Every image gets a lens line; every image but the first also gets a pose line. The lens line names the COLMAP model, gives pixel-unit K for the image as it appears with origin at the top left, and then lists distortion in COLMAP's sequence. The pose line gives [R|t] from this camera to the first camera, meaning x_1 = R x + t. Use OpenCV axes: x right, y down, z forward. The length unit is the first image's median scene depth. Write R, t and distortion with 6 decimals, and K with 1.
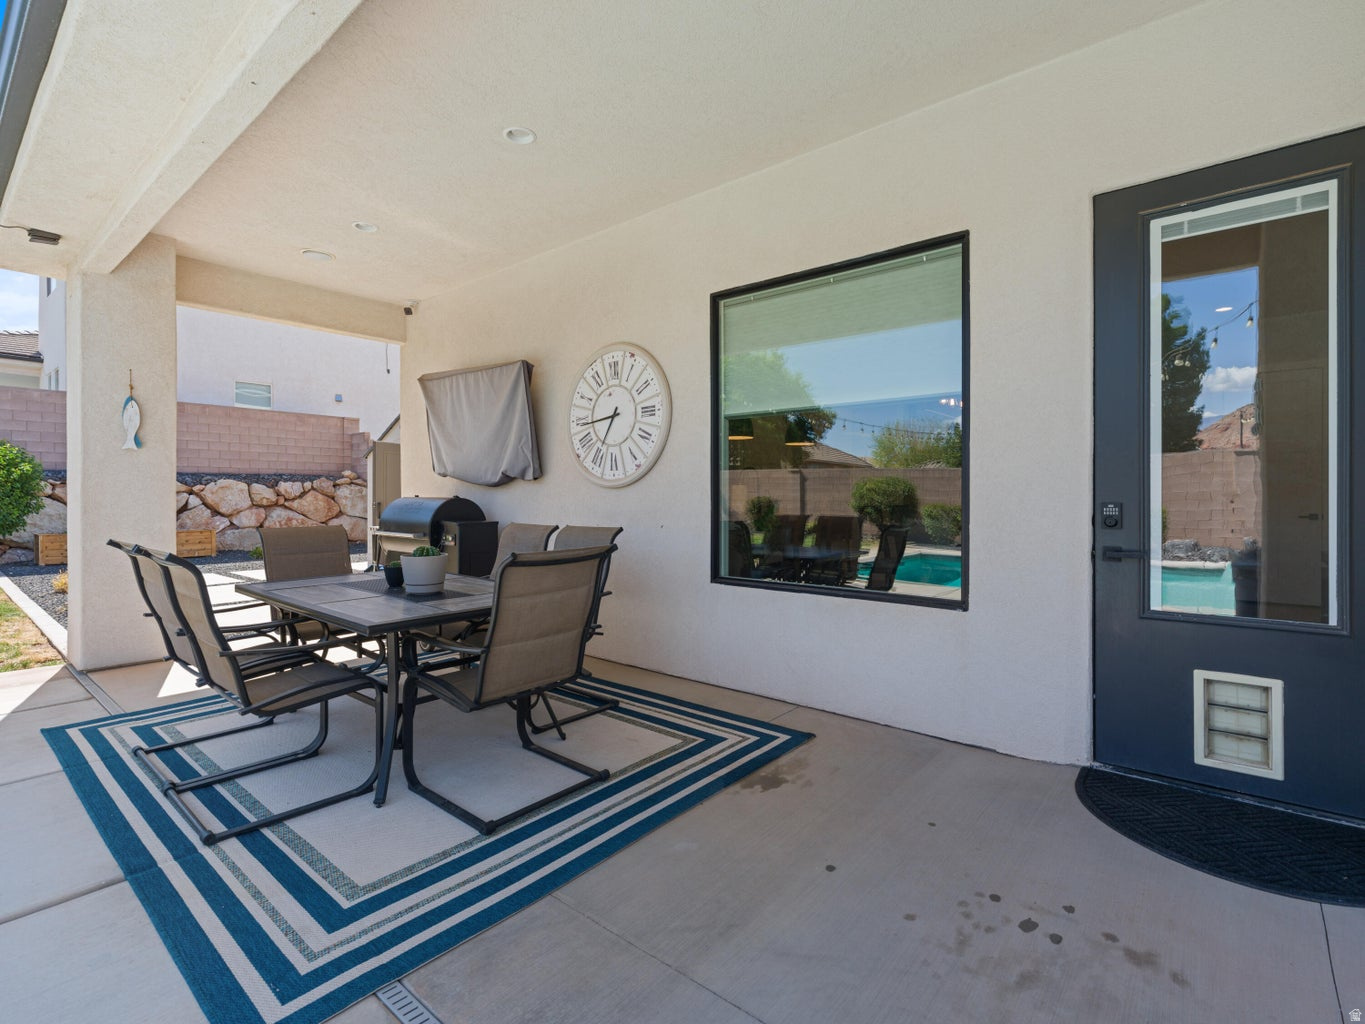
lens RADIAL K [[625.0, 0, 680.2], [0, 625.0, 503.7], [0, 0, 1]] dist [-0.000721, -0.000106]
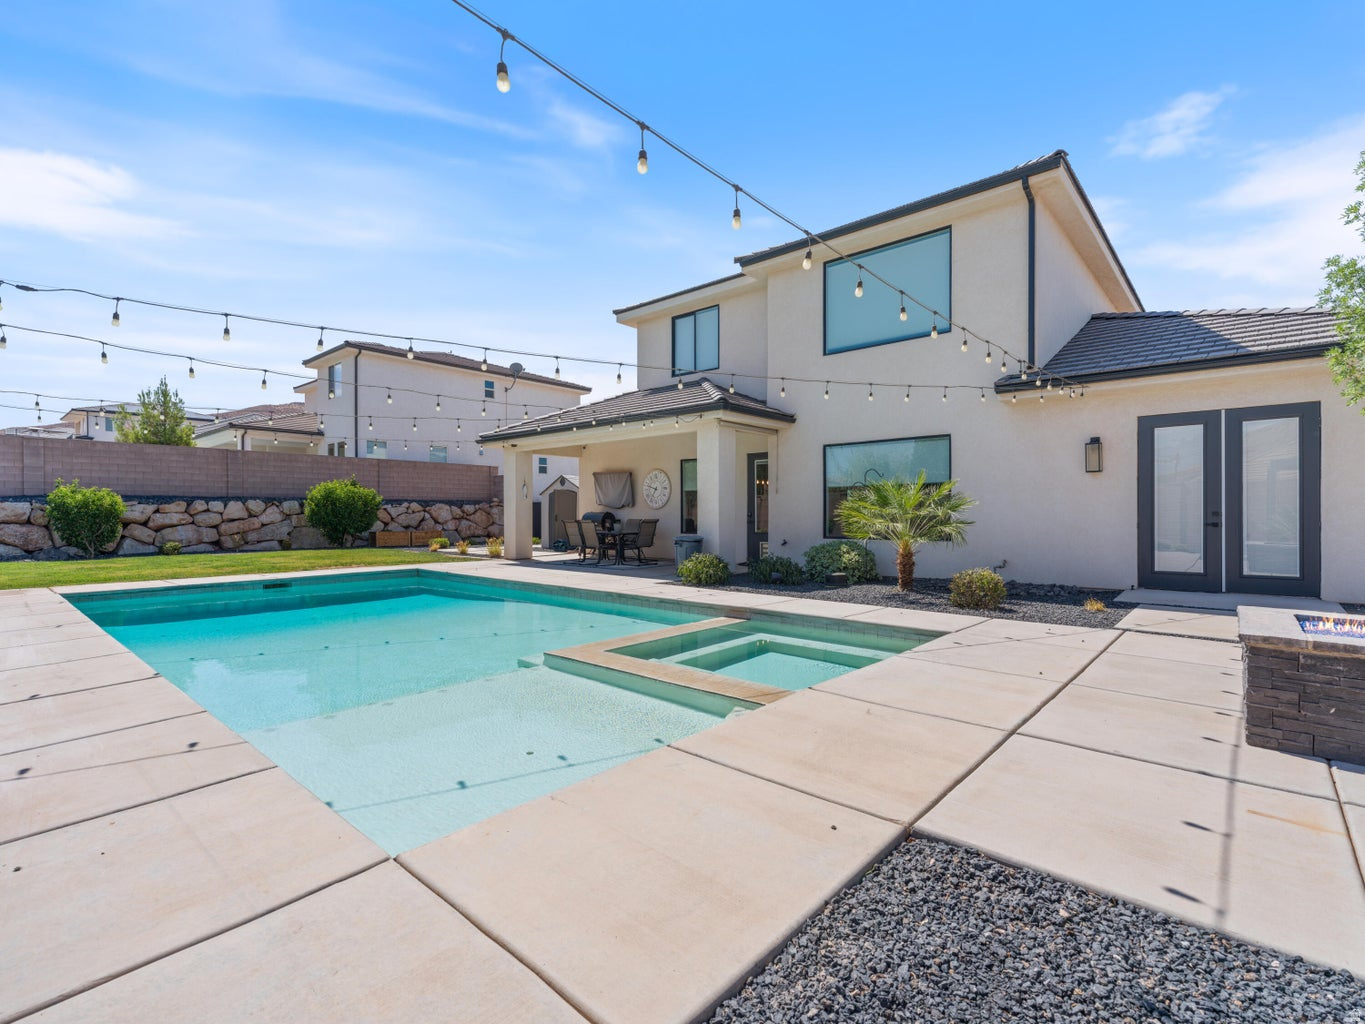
lens RADIAL K [[625.0, 0, 684.5], [0, 625.0, 514.8], [0, 0, 1]] dist [-0.000721, -0.000106]
pose [[0.998735, -0.001037, -0.050266, 0.073724], [0.000455, 0.999933, -0.011572, 0.015001], [0.050274, 0.011535, 0.998669, -0.790350]]
